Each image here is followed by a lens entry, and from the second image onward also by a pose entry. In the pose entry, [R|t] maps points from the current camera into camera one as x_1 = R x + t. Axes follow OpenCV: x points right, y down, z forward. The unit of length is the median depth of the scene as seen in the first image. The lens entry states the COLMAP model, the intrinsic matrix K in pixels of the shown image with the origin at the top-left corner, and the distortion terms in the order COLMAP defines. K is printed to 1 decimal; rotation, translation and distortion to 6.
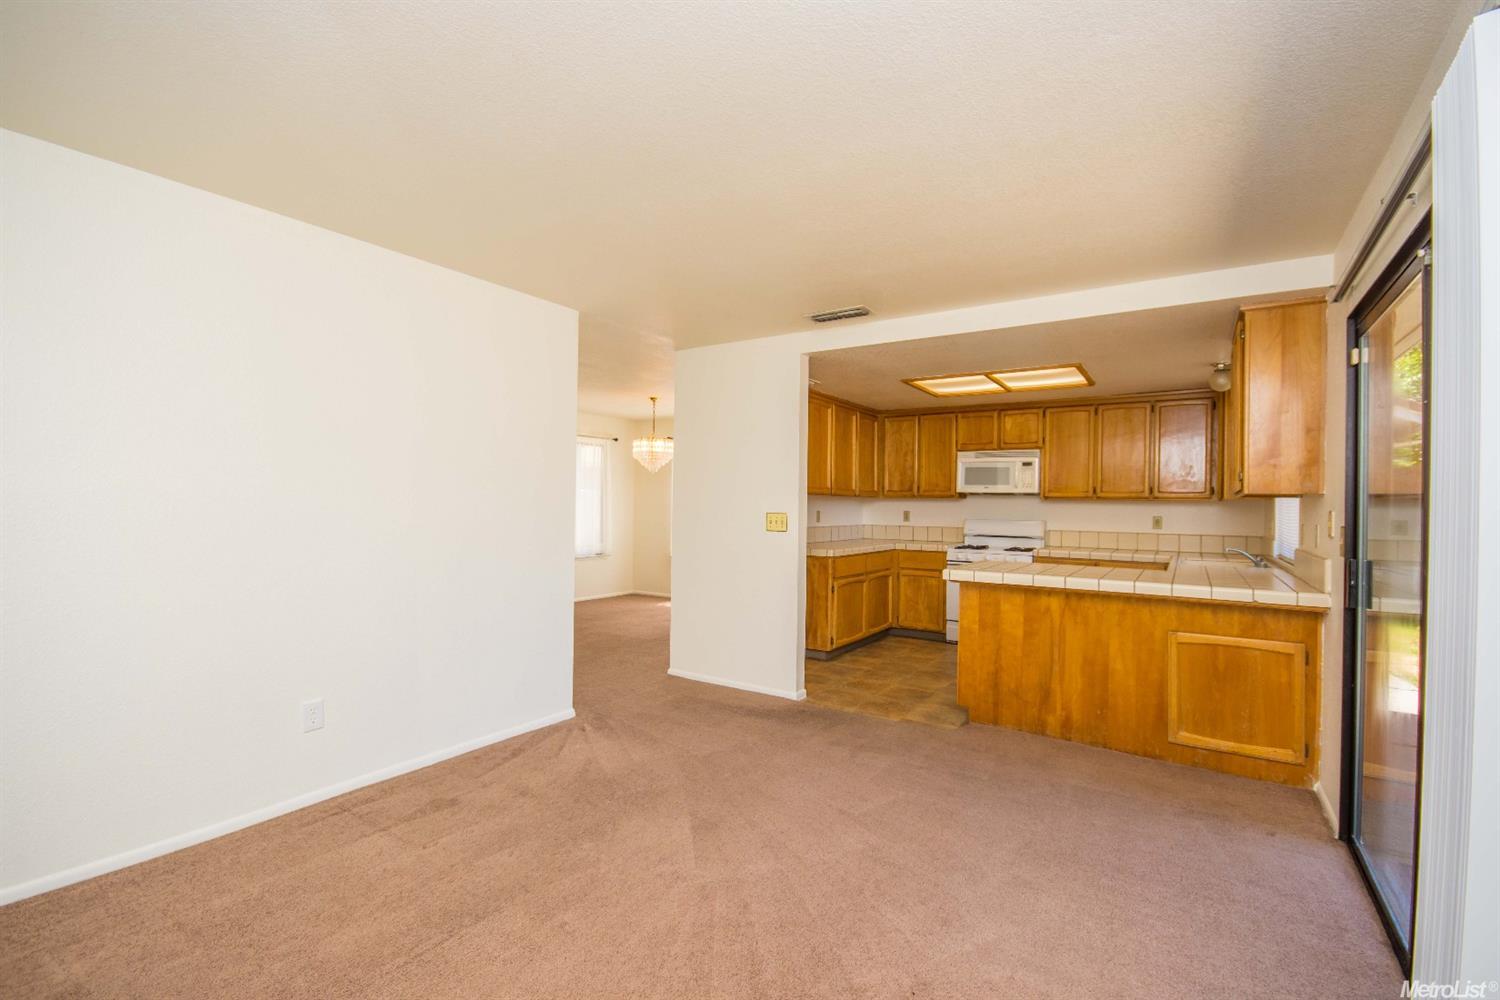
lens RADIAL K [[658.7, 0, 760.0], [0, 658.7, 507.7], [0, 0, 1]] dist [0.000546, 0.000418]
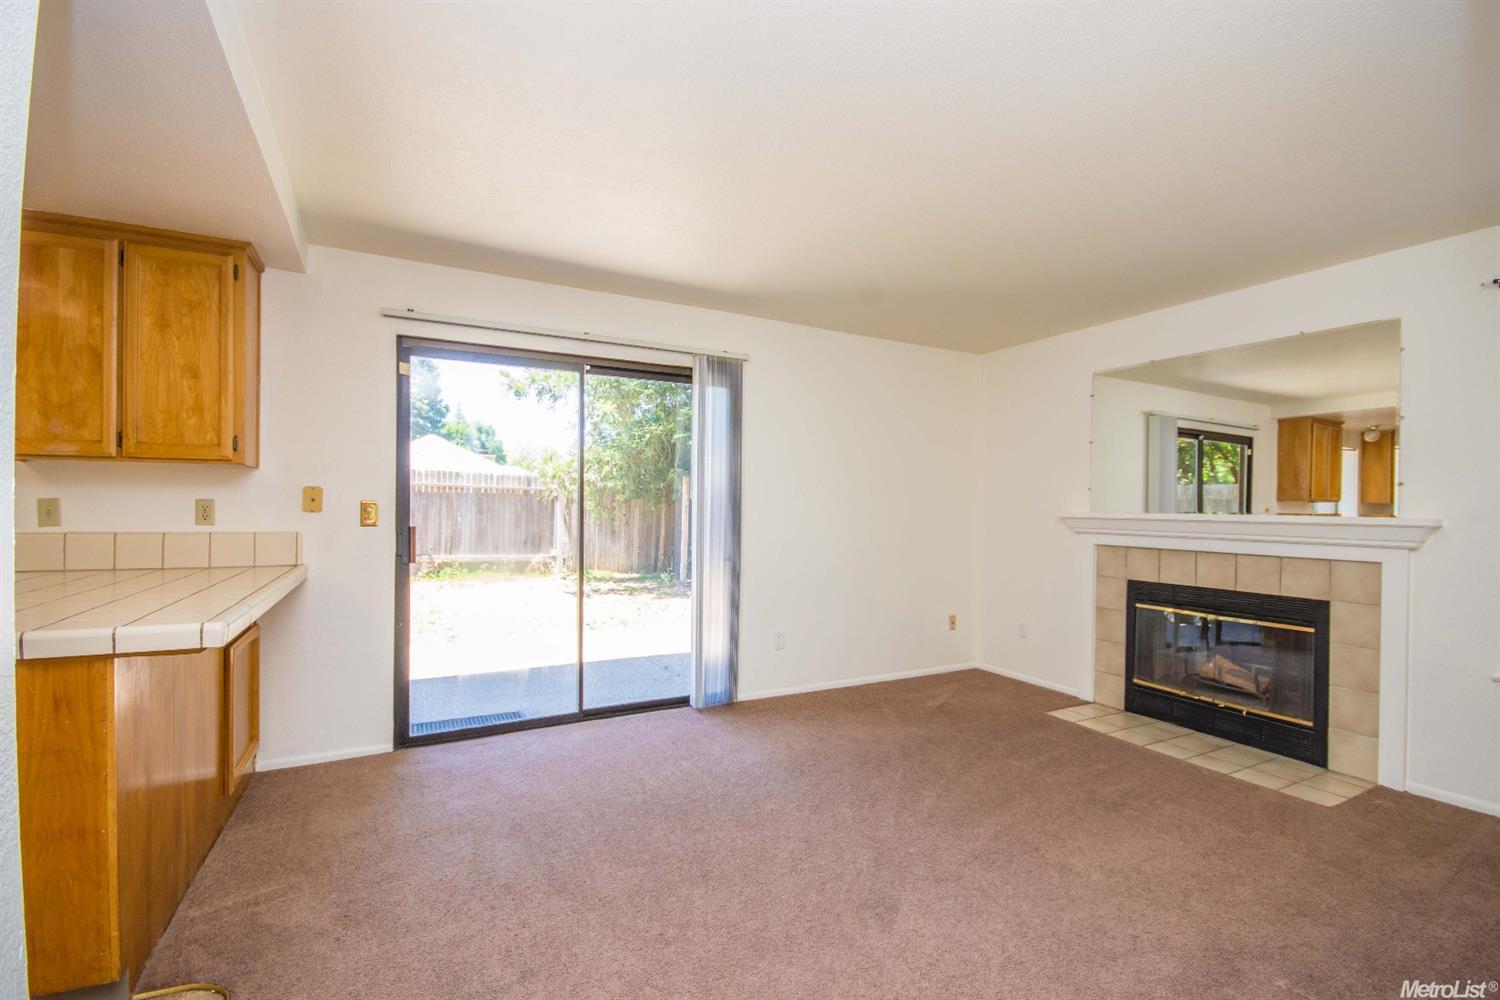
lens RADIAL K [[663.5, 0, 754.1], [0, 663.5, 508.4], [0, 0, 1]] dist [0.011083, -0.011100]
pose [[-0.879076, -0.024760, 0.476037, -0.147632], [-0.022495, 0.999692, 0.010456, 0.006652], [-0.476150, -0.001517, -0.879363, 0.836446]]
